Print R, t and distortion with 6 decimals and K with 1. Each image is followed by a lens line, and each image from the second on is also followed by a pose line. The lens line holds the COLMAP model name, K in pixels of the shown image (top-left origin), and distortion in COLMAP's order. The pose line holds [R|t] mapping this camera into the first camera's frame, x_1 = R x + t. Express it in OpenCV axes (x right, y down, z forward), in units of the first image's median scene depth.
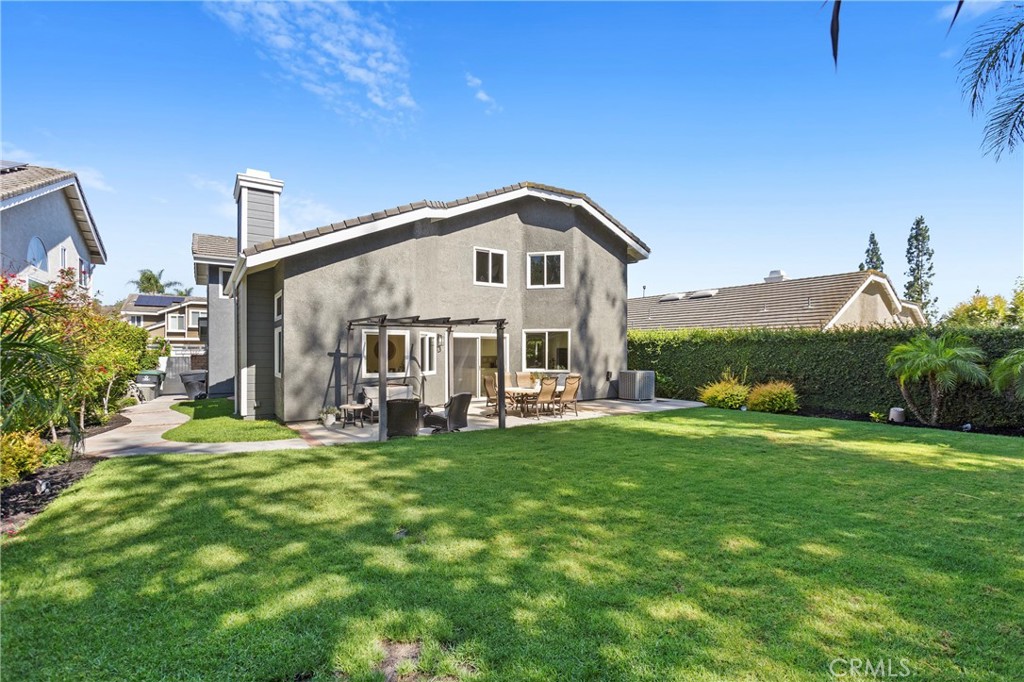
lens RADIAL K [[472.9, 0, 514.4], [0, 472.9, 345.1], [0, 0, 1]] dist [0.003295, 0.001923]
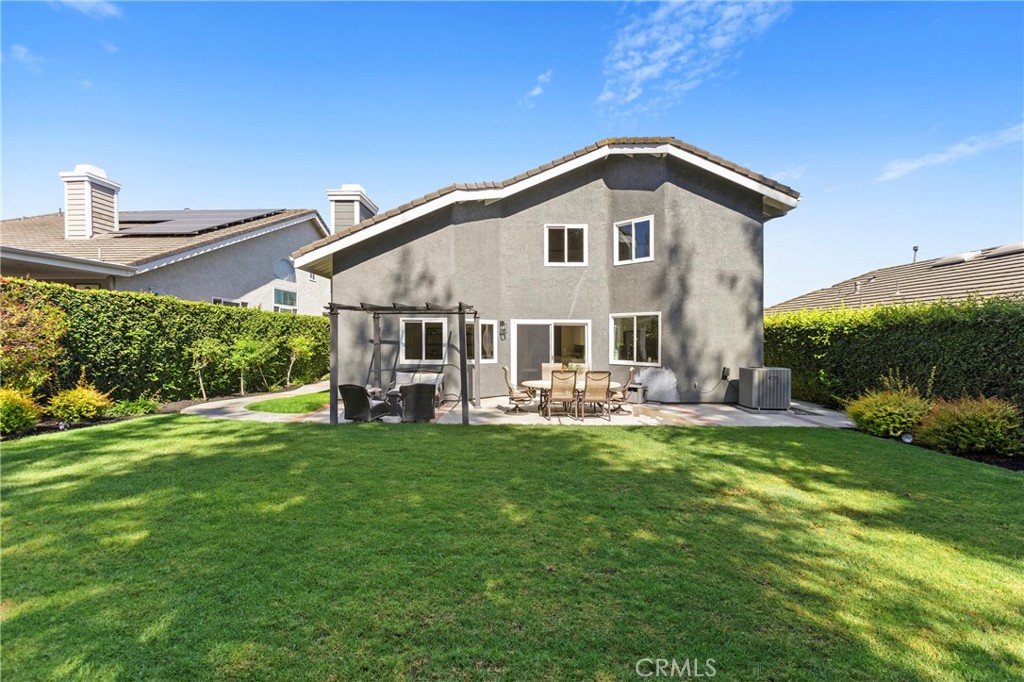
lens RADIAL K [[472.9, 0, 512.3], [0, 472.9, 338.3], [0, 0, 1]] dist [0.003295, 0.001923]
pose [[0.823046, 0.003761, -0.567962, 0.369345], [0.001193, 0.999964, 0.008351, 0.003052], [0.567973, -0.007551, 0.823012, 0.208051]]
